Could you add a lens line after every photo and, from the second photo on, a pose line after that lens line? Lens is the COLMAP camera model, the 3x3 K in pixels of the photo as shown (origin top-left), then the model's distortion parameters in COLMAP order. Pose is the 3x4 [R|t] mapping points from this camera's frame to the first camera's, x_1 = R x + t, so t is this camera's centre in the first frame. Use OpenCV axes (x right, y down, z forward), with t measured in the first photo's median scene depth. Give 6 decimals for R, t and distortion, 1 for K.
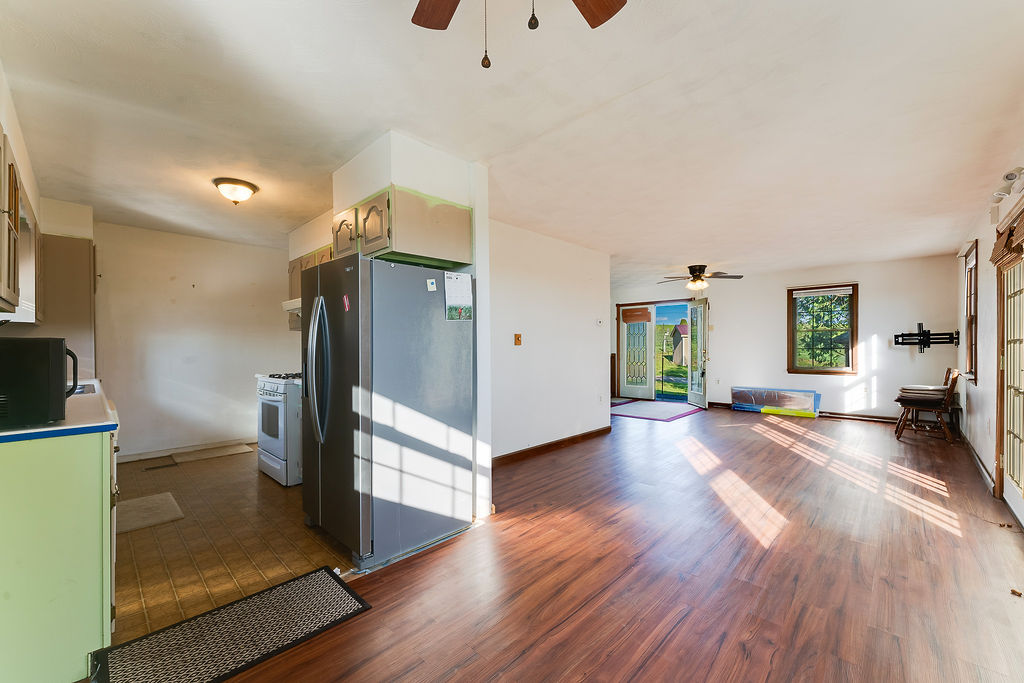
lens RADIAL K [[408.8, 0, 504.0], [0, 408.8, 343.7], [0, 0, 1]] dist [-0.004011, 0.000527]
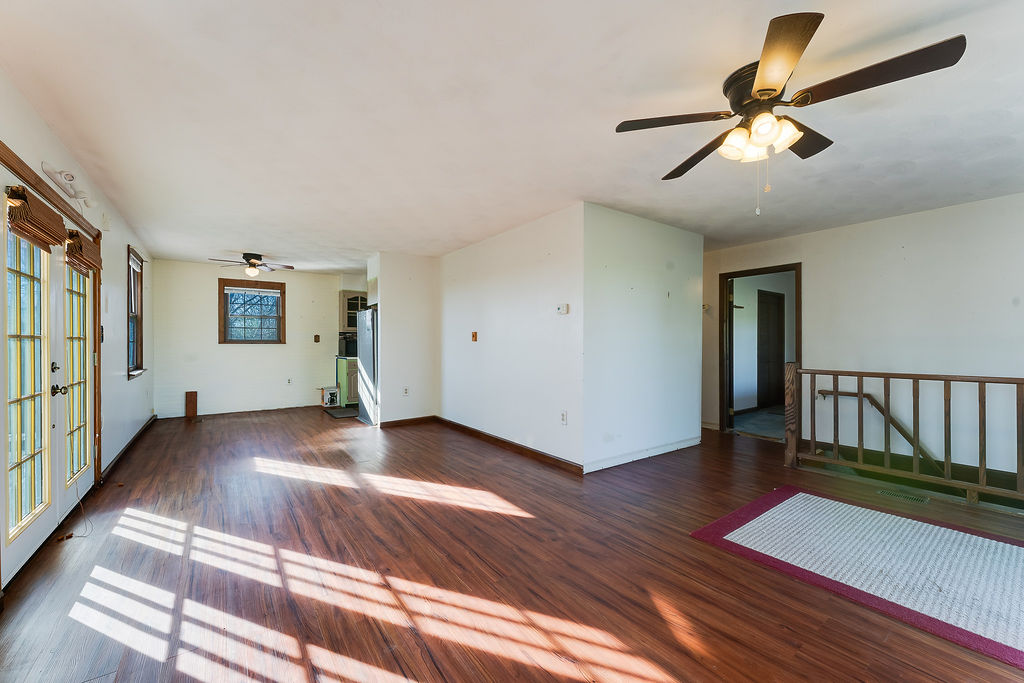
lens RADIAL K [[408.8, 0, 510.4], [0, 408.8, 345.4], [0, 0, 1]] dist [-0.004011, 0.000527]
pose [[-0.176970, 0.007300, -0.984189, 1.457130], [0.008854, 0.999944, 0.005824, 0.011413], [0.984176, -0.007683, -0.177025, 1.605347]]
